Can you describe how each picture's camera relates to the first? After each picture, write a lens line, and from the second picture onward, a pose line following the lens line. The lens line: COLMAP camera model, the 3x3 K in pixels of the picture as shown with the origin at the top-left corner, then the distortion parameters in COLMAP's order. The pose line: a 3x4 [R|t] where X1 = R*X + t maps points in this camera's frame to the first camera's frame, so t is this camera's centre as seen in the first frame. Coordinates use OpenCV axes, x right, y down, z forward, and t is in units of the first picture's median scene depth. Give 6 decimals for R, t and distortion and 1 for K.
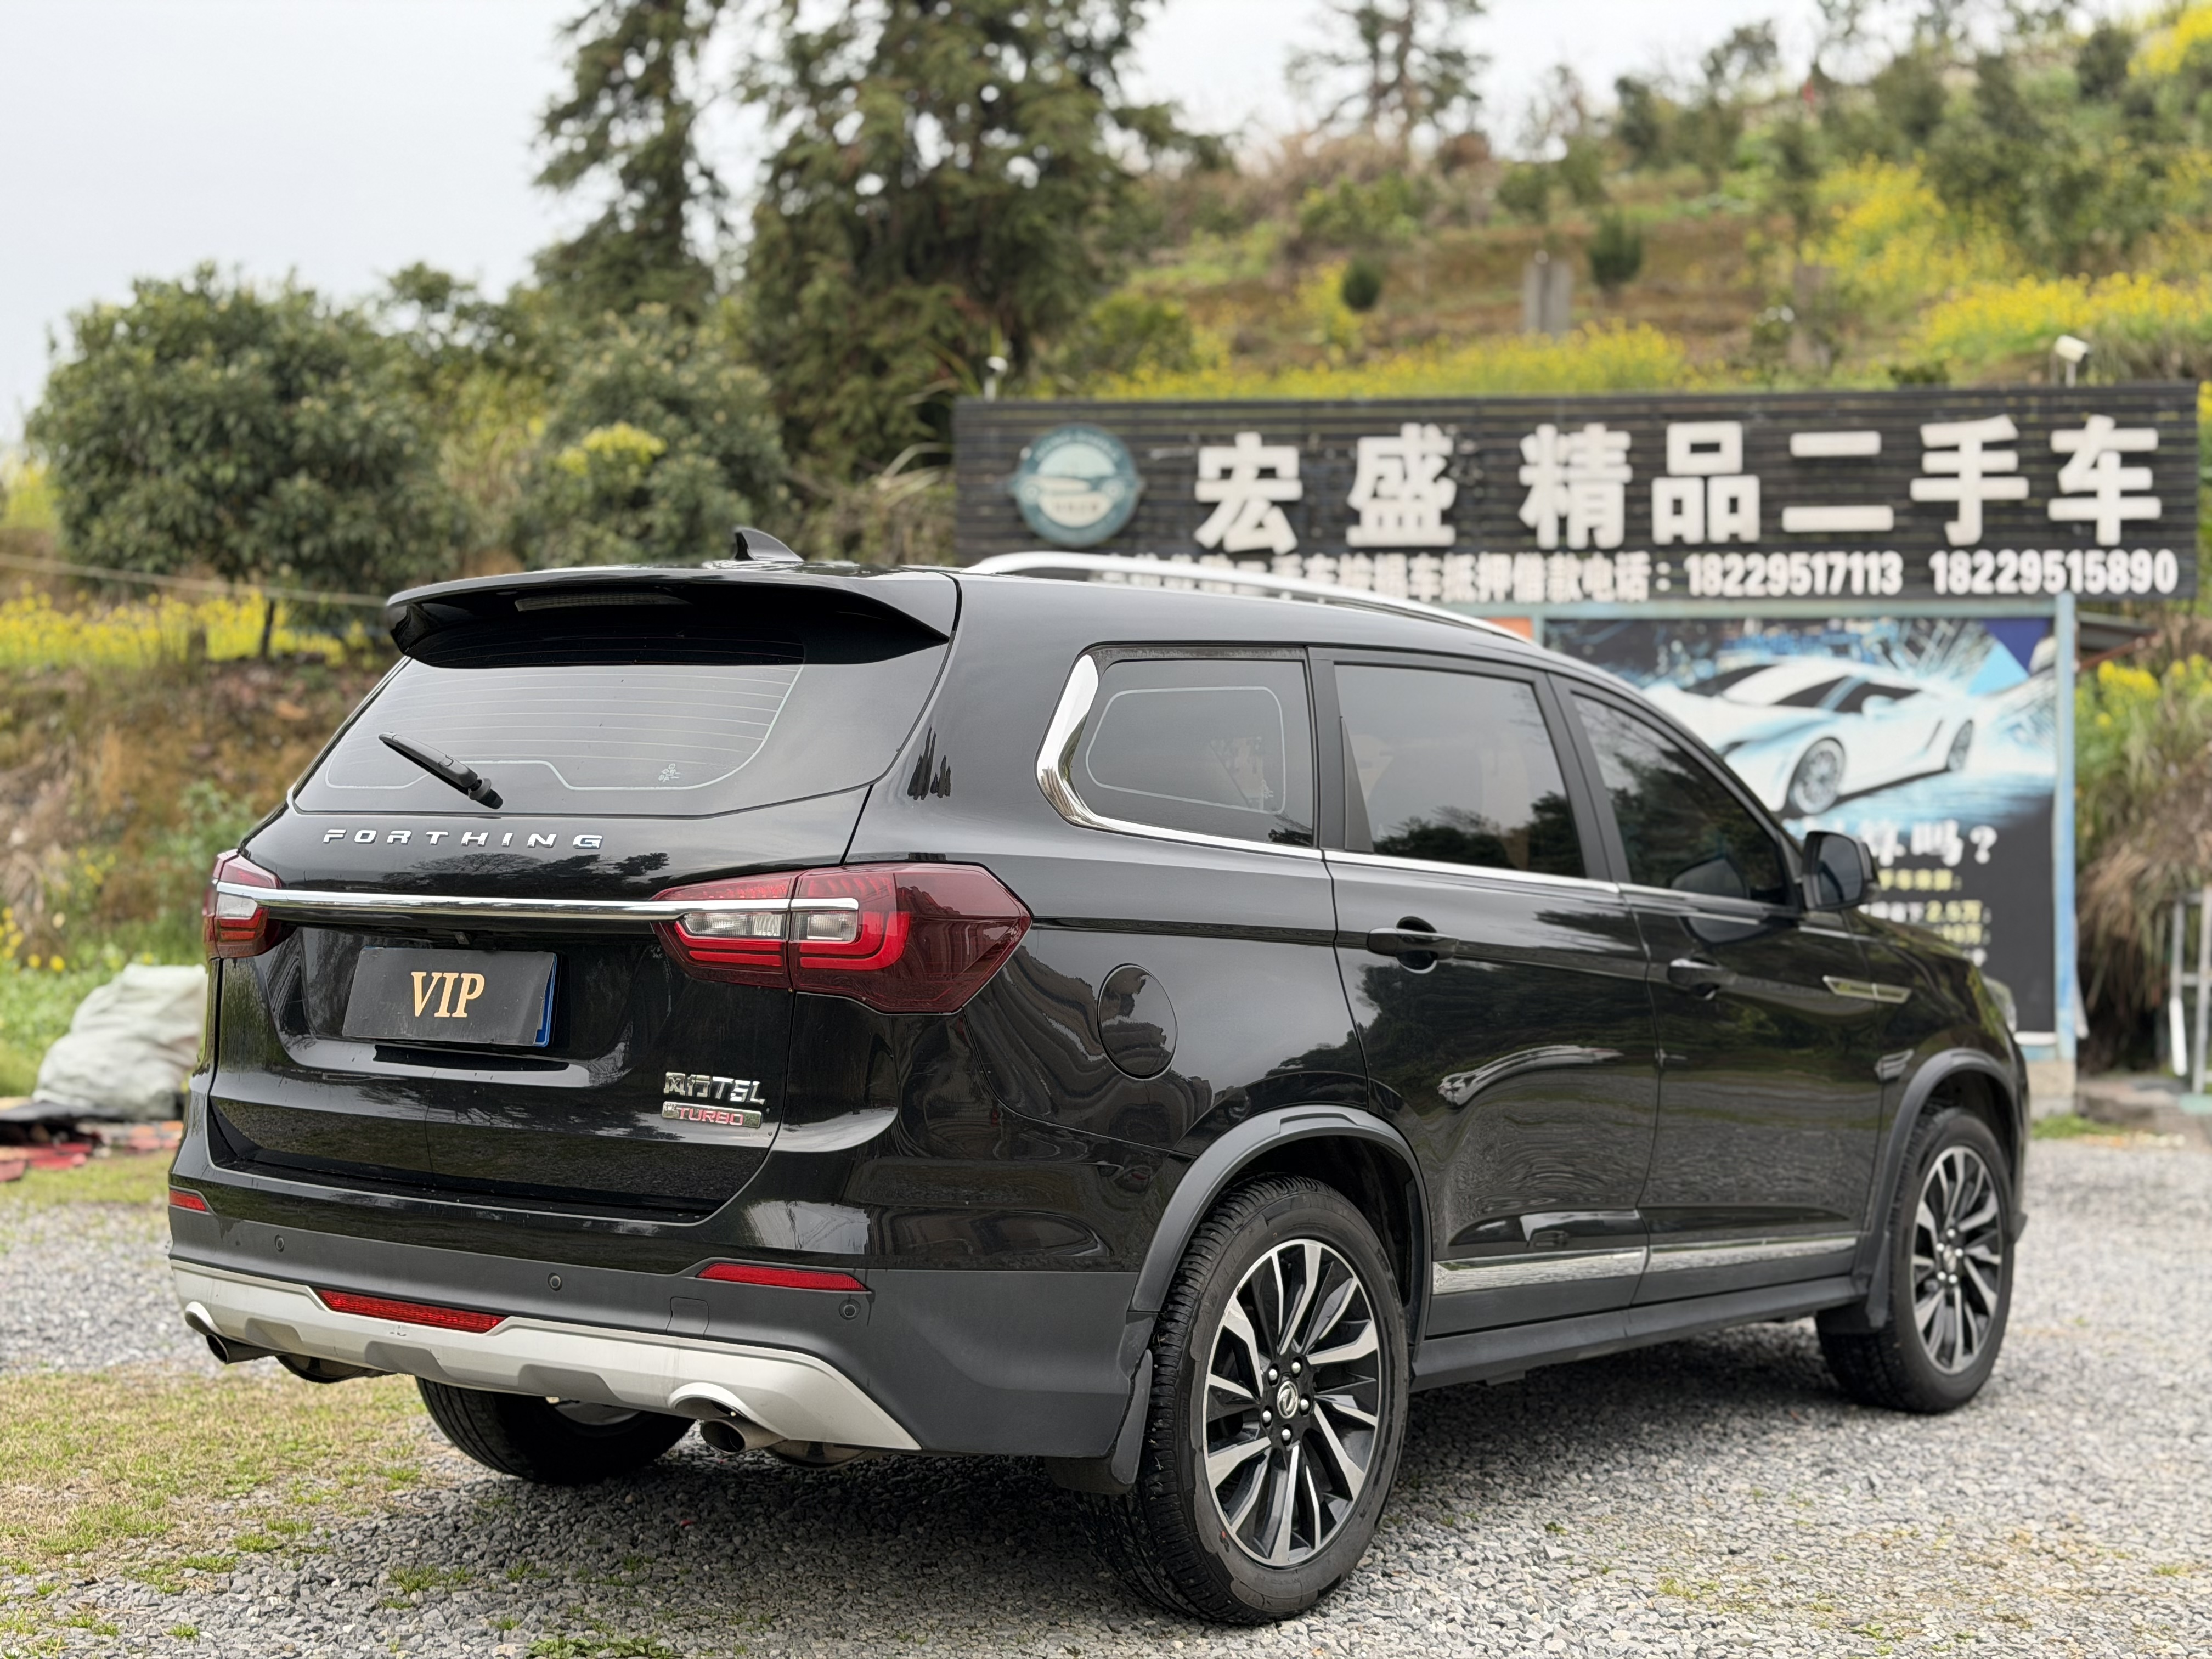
lens RADIAL K [[3091.2, 0, 1094.2], [0, 3091.2, 846.2], [0, 0, 1]] dist [0.132377, 0.000000]
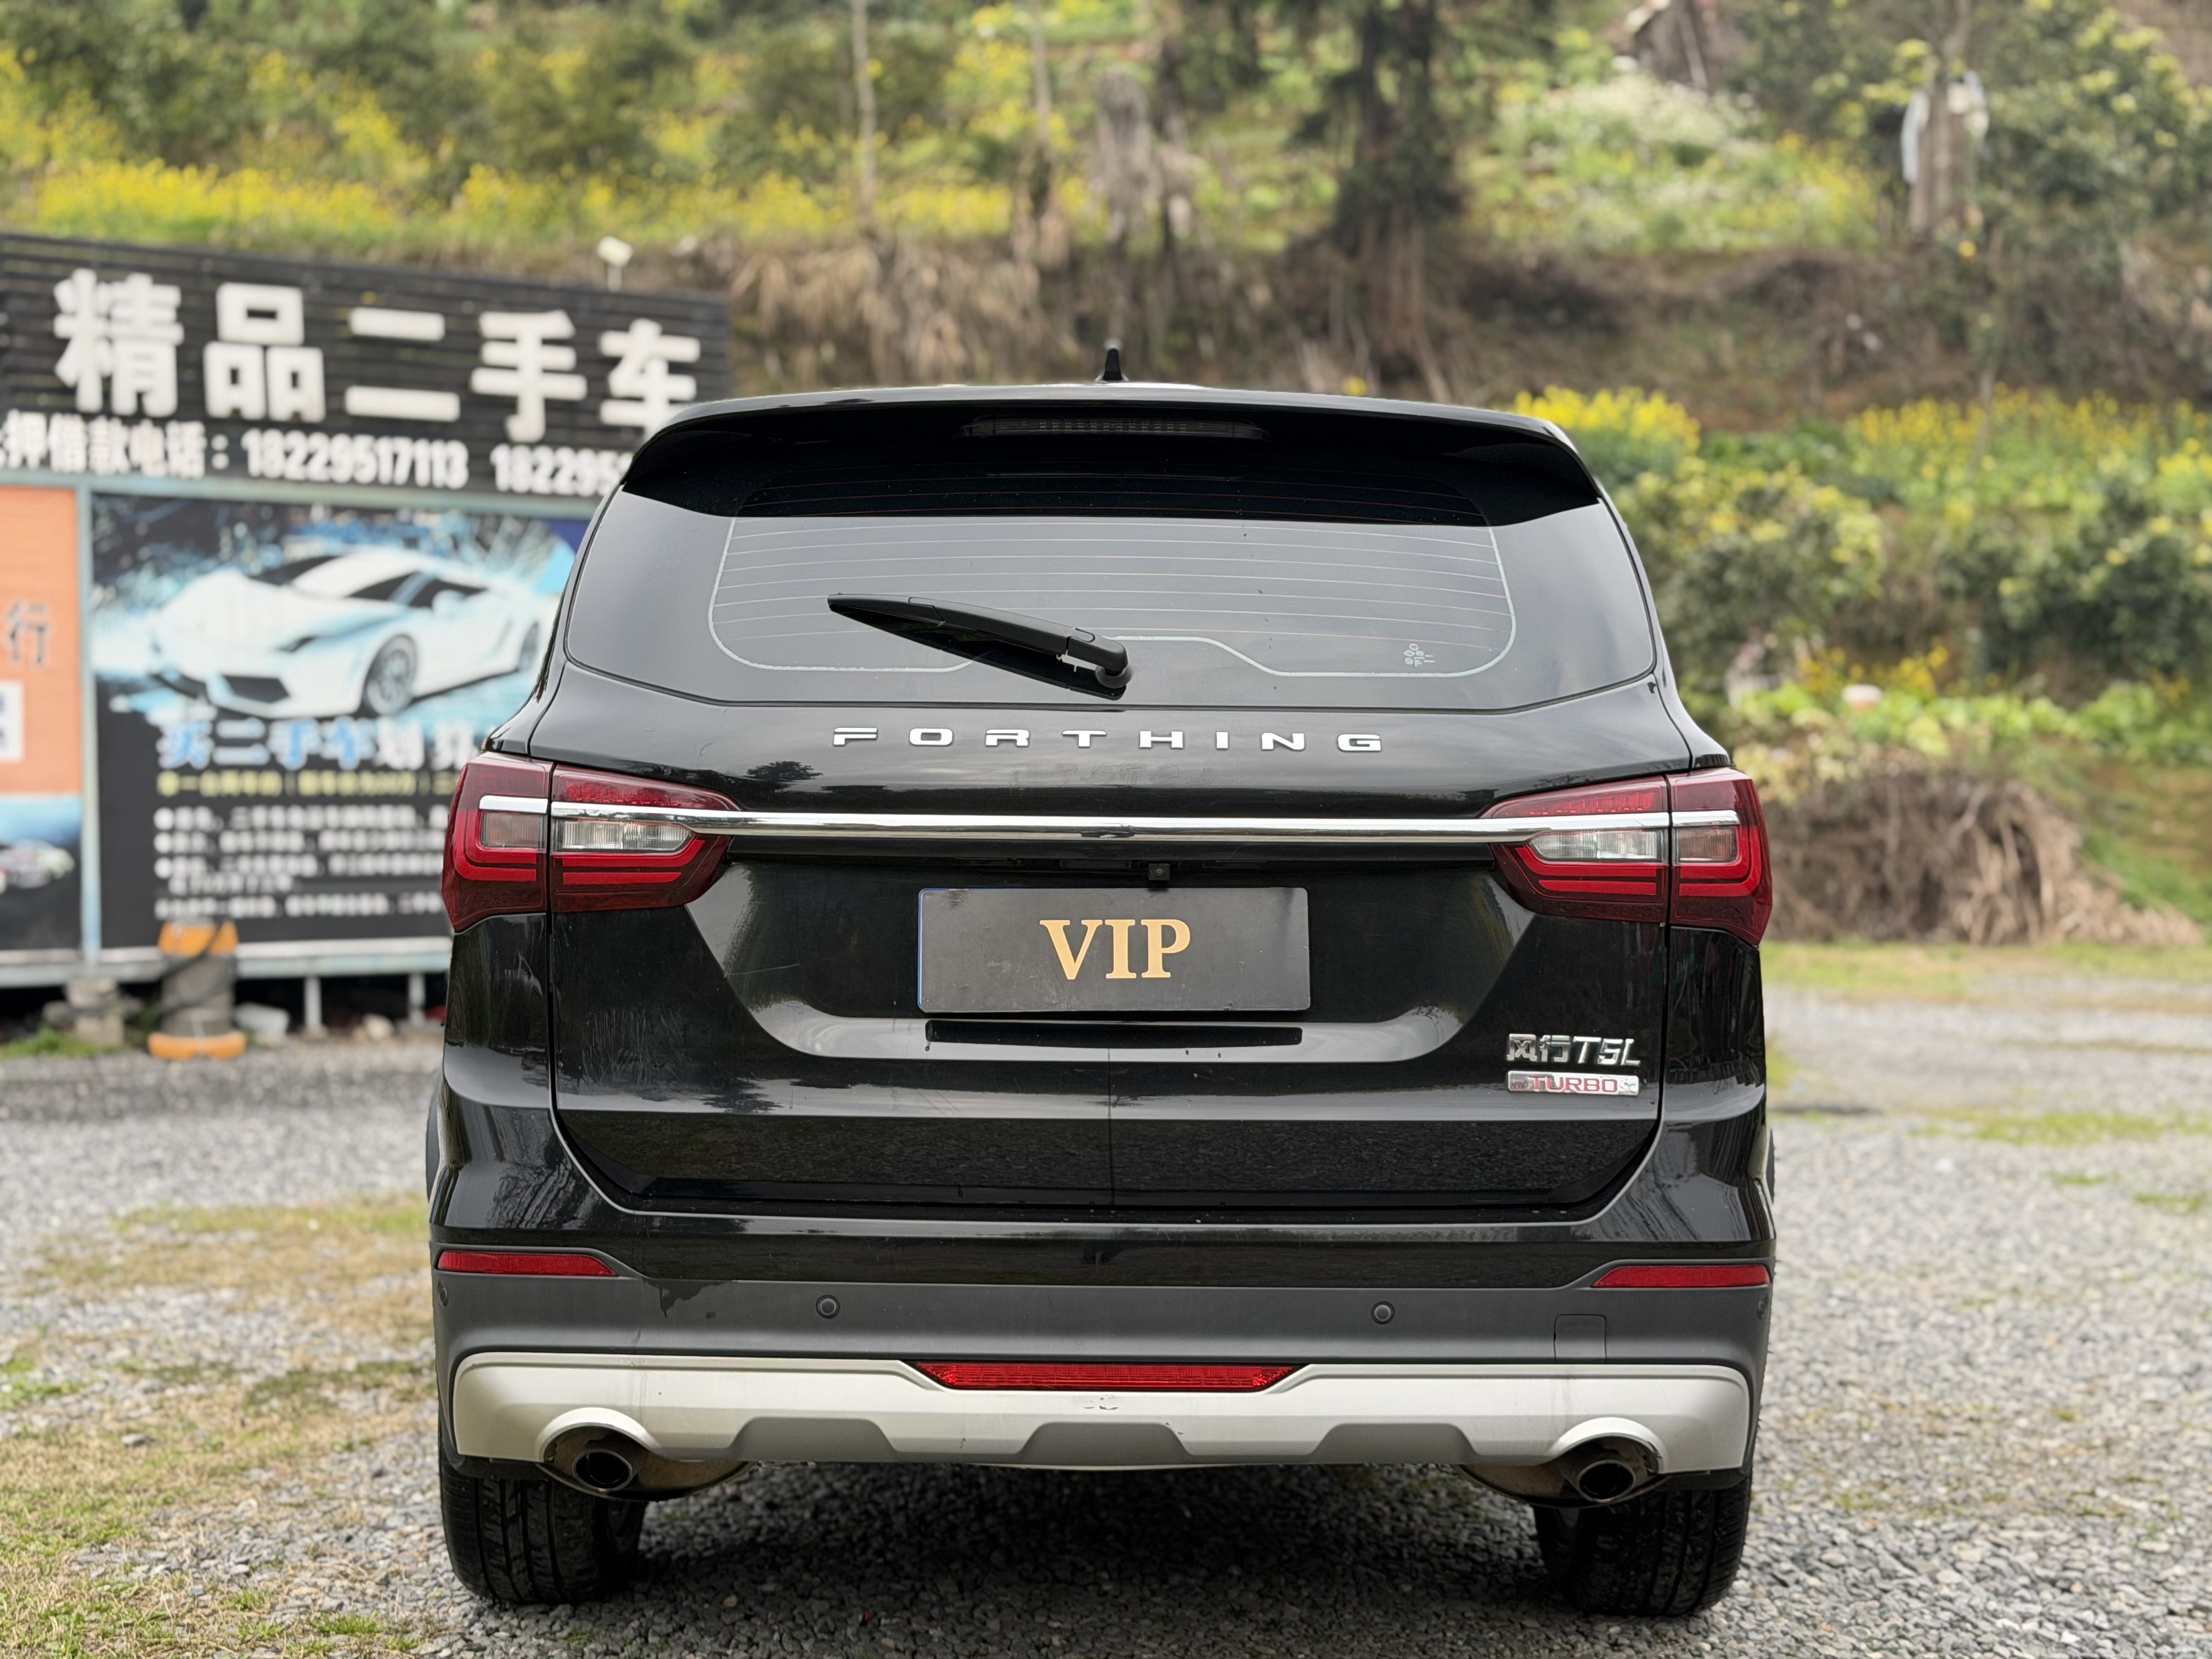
lens RADIAL K [[3091.2, 0, 1102.8], [0, 3091.2, 839.4], [0, 0, 1]] dist [0.132377, 0.000000]
pose [[0.782221, -0.021209, 0.622640, -0.190610], [0.003132, 0.999542, 0.030113, -0.000217], [-0.622993, -0.021605, 0.781929, 0.120420]]
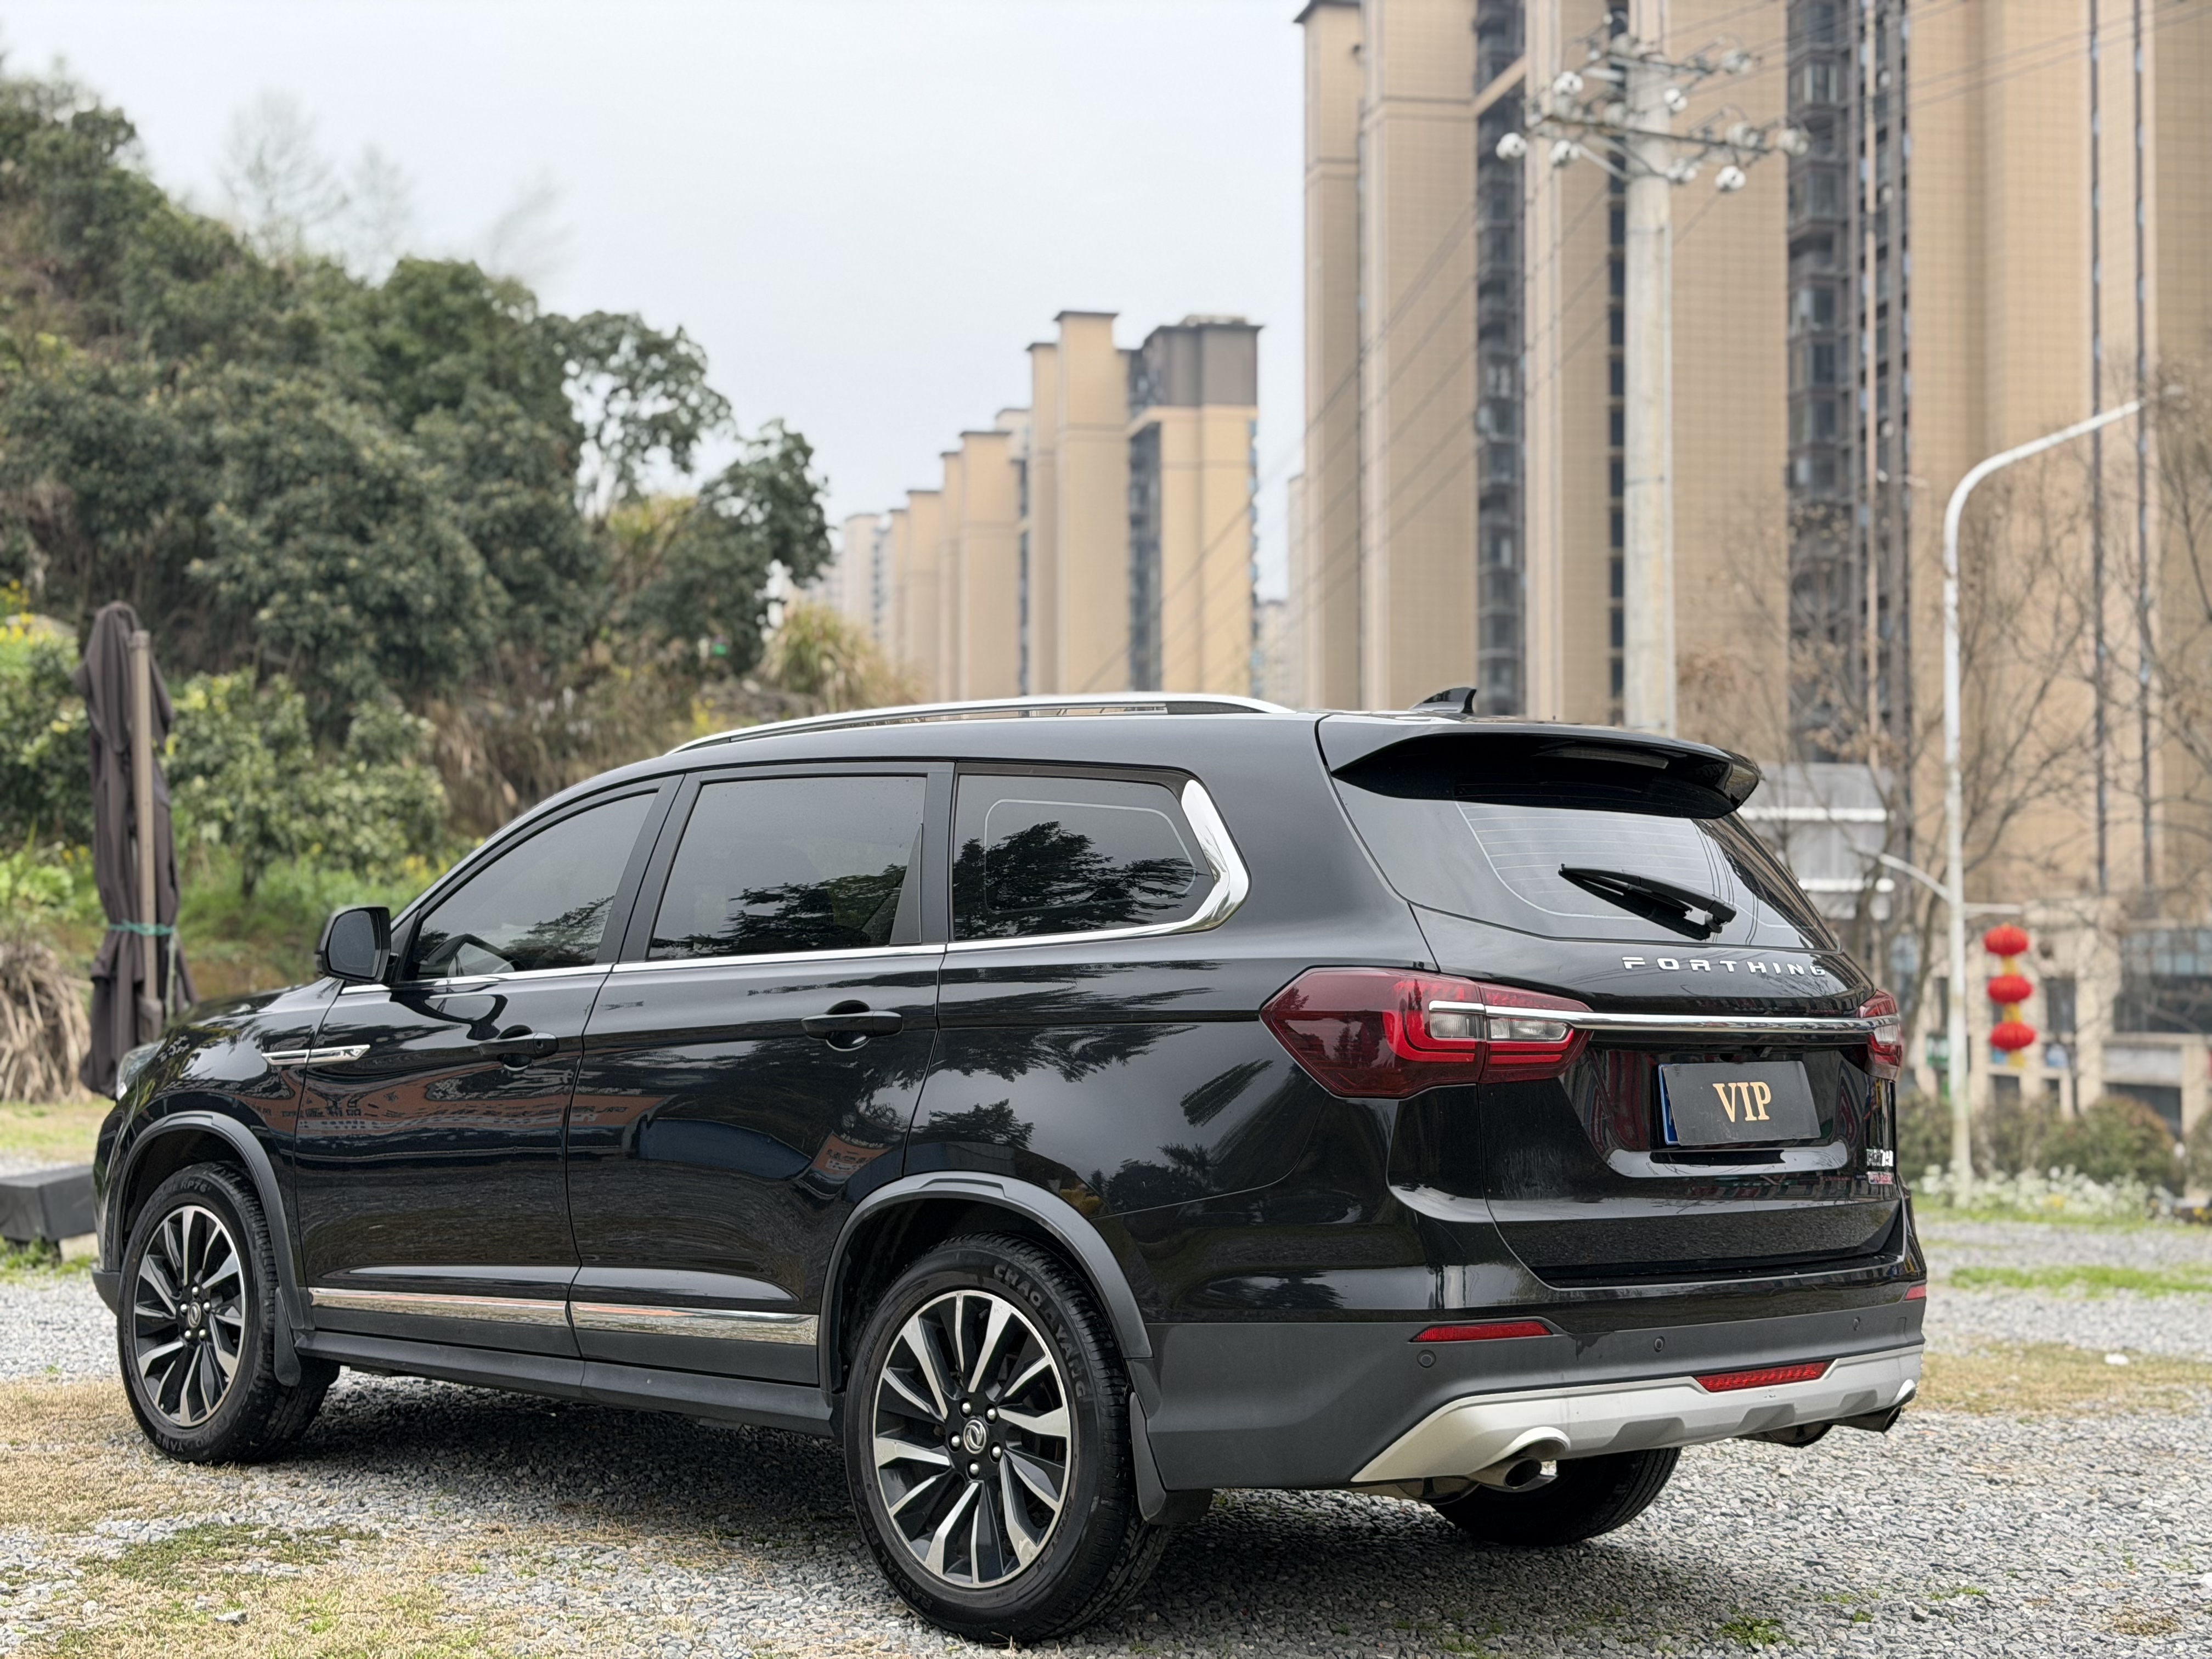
lens RADIAL K [[3091.2, 0, 1099.9], [0, 3091.2, 827.8], [0, 0, 1]] dist [0.132377, 0.000000]
pose [[0.121762, 0.032175, 0.992038, -0.395620], [-0.023067, 0.999296, -0.029580, -0.004110], [-0.992291, -0.019281, 0.122419, 0.311904]]
